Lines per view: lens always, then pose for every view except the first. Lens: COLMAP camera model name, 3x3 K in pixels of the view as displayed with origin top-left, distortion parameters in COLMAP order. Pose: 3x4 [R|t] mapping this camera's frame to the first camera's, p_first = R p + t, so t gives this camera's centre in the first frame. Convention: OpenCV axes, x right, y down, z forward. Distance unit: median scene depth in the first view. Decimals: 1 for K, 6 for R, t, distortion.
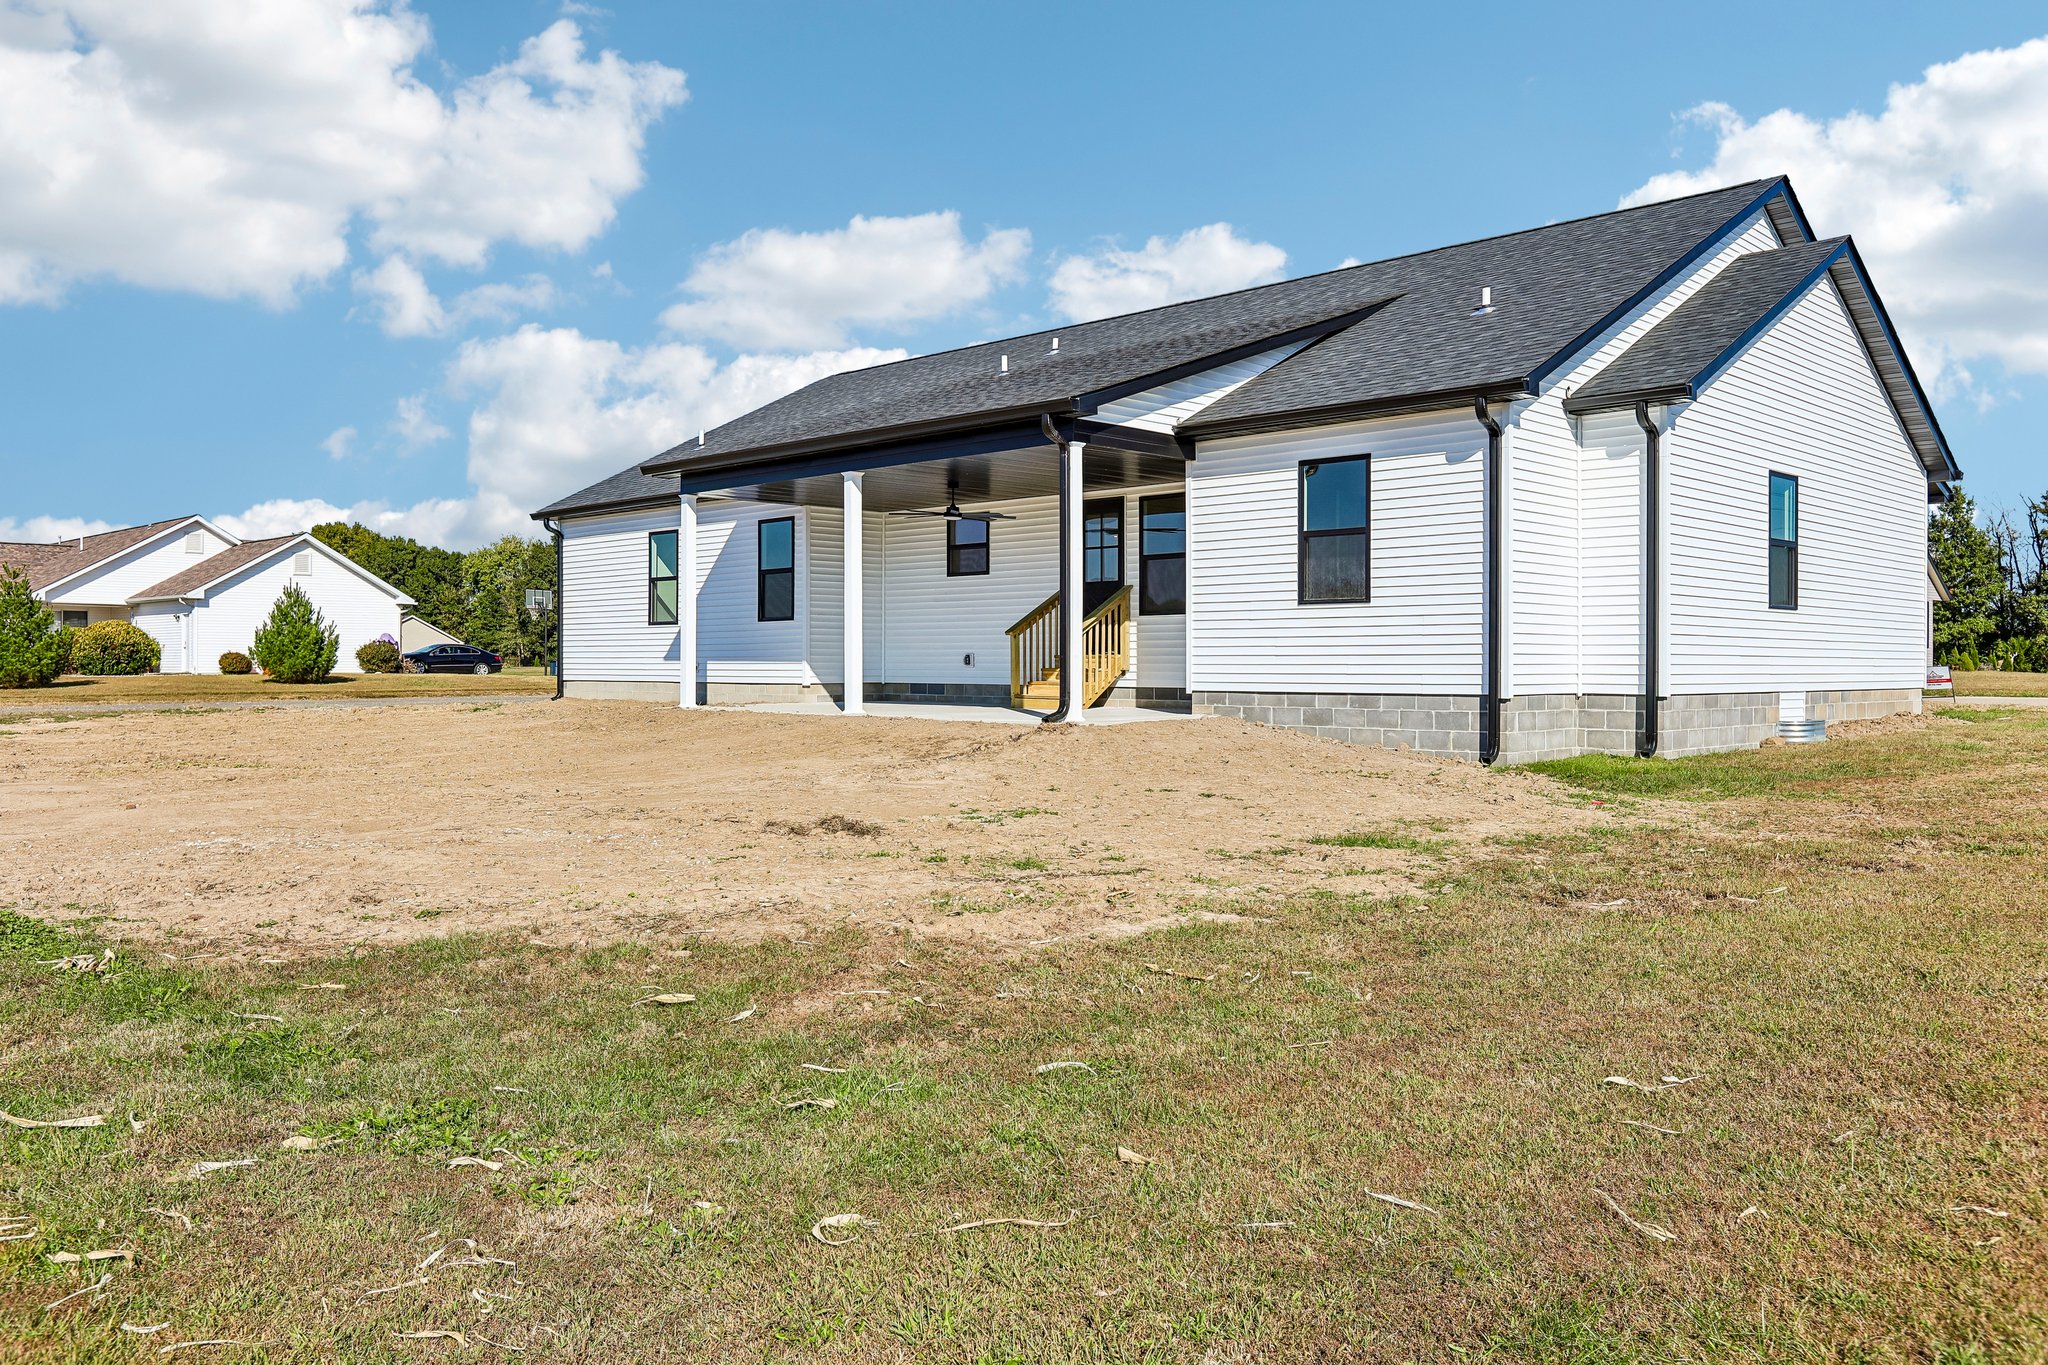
lens RADIAL K [[1564.4, 0, 1023.3], [0, 1564.4, 676.3], [0, 0, 1]] dist [-0.009783, -0.001969]
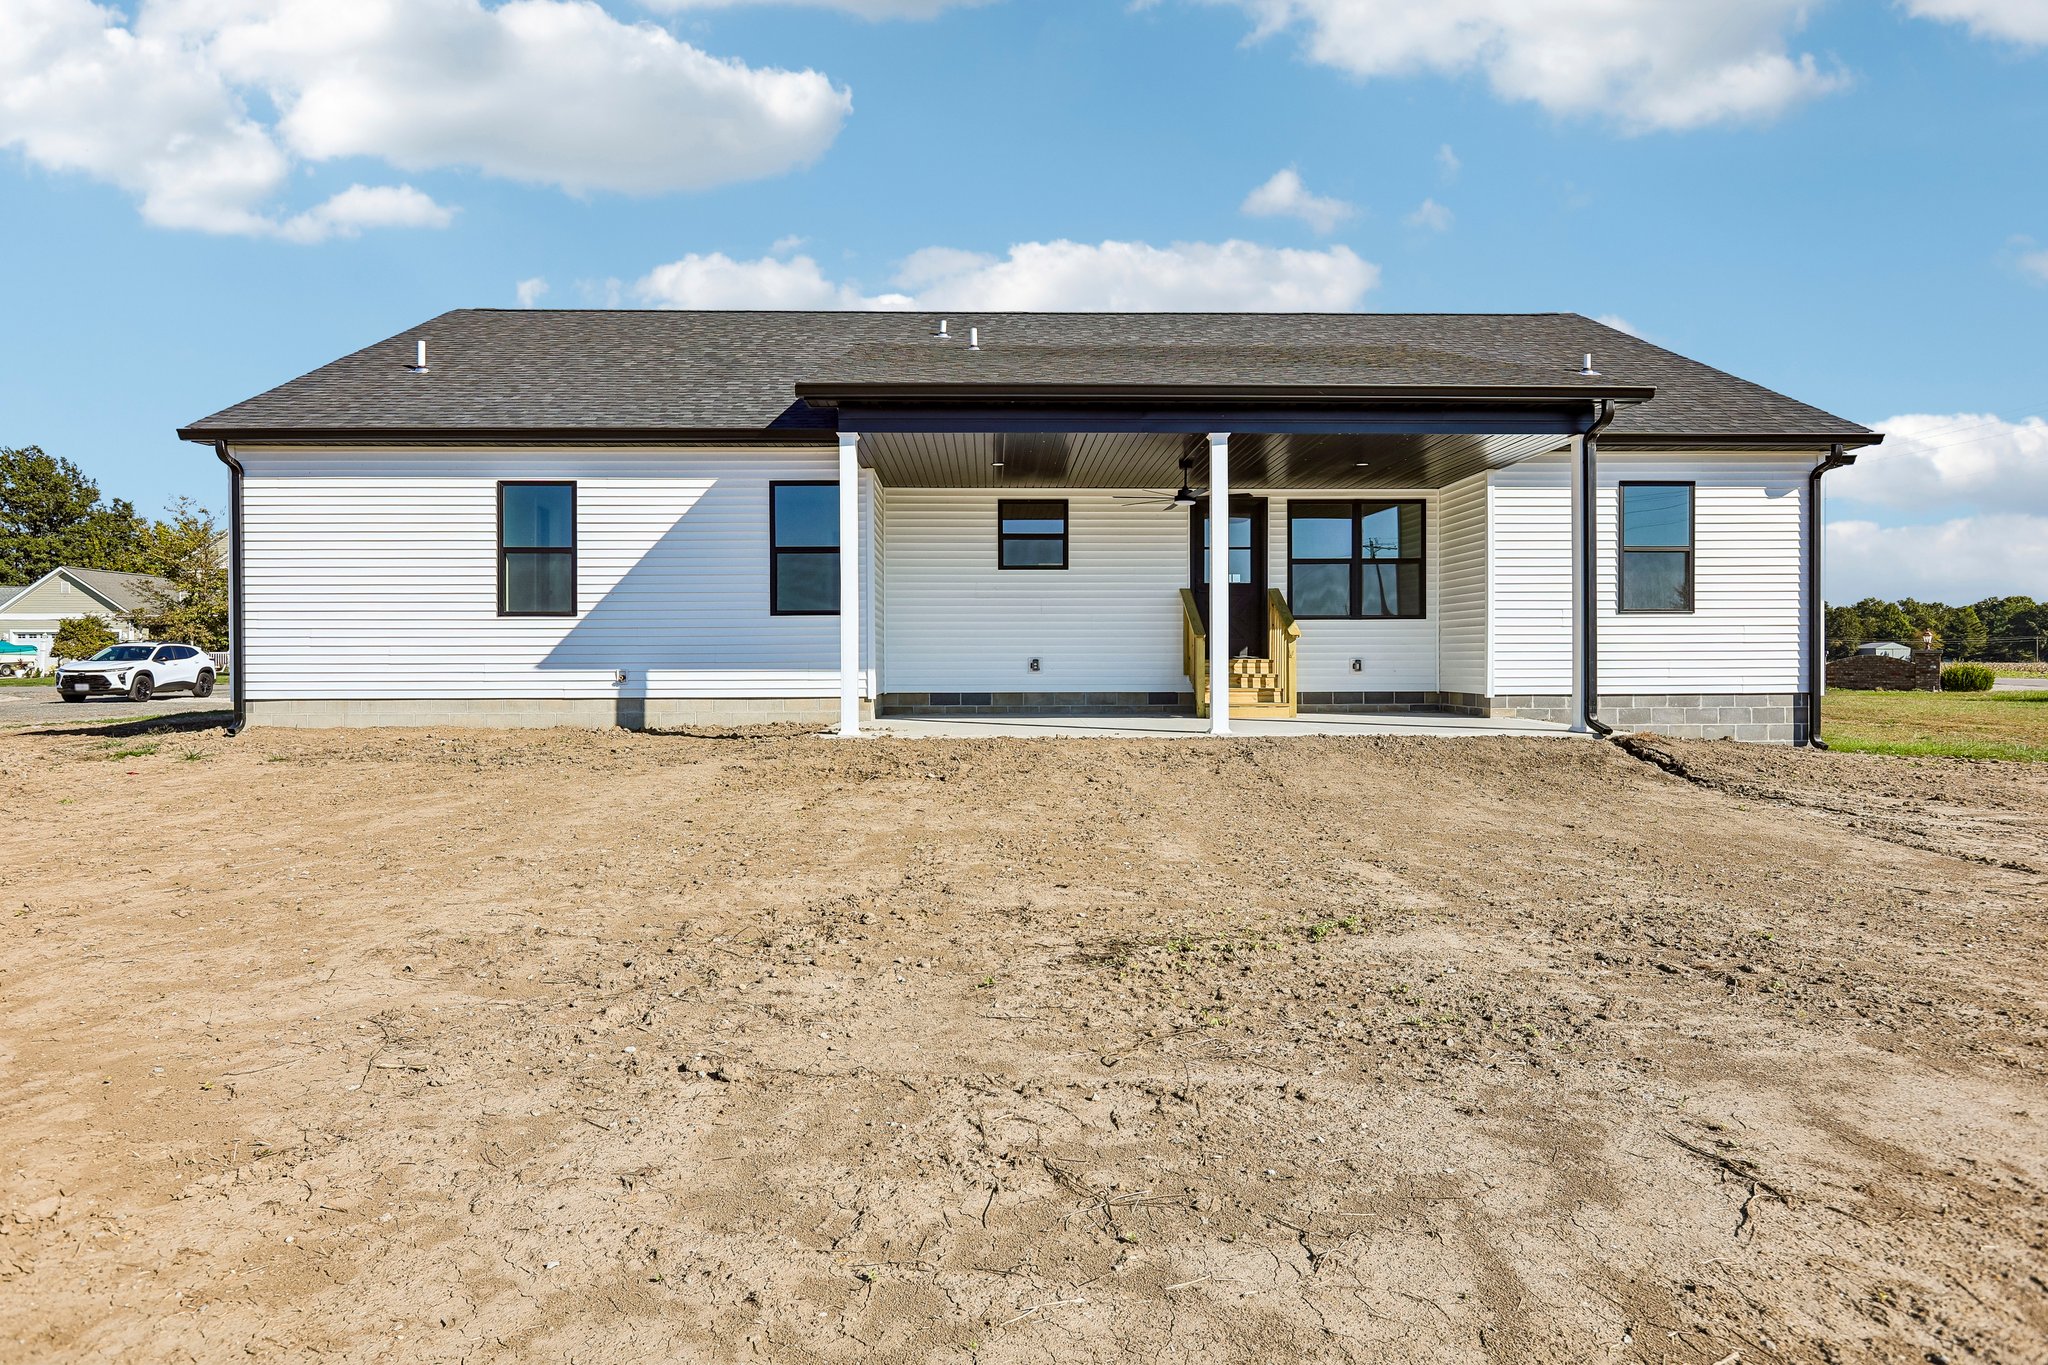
lens RADIAL K [[1218.6, 0, 1026.3], [0, 1218.6, 681.2], [0, 0, 1]] dist [-0.001449, 0.001807]
pose [[0.686863, -0.010792, 0.726707, -0.542690], [0.010725, 0.999931, 0.004712, -0.005333], [-0.726708, 0.004557, 0.686931, 0.540373]]
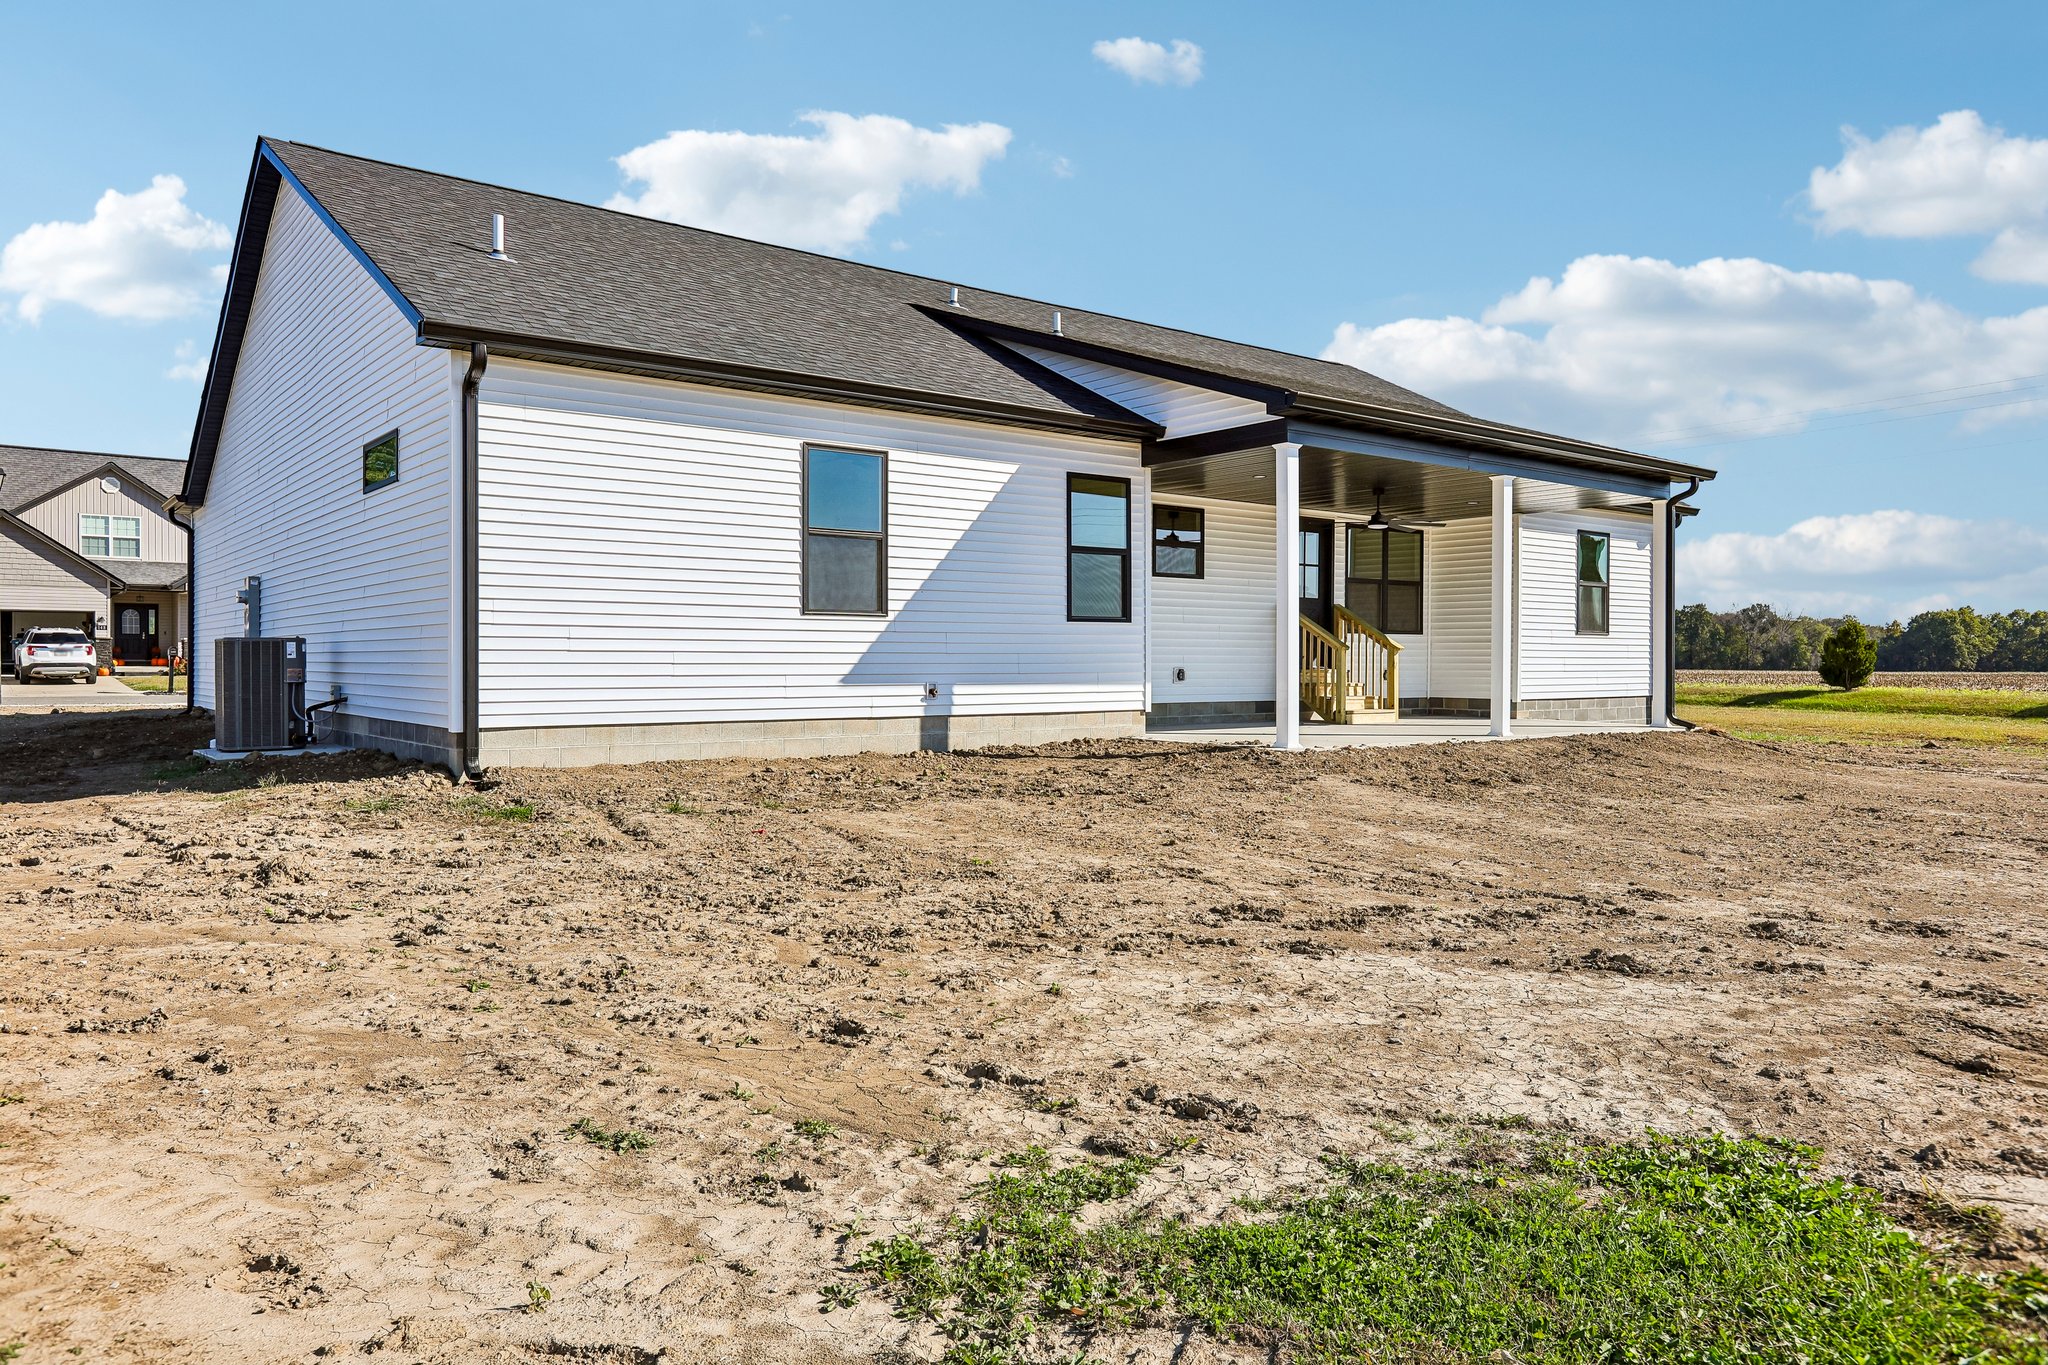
lens RADIAL K [[1366.3, 0, 1019.7], [0, 1366.3, 672.8], [0, 0, 1]] dist [-0.000730, 0.000316]
pose [[0.120696, -0.013937, 0.992592, -0.806281], [0.002411, 0.999903, 0.013747, -0.022358], [-0.992687, 0.000734, 0.120718, 1.007587]]
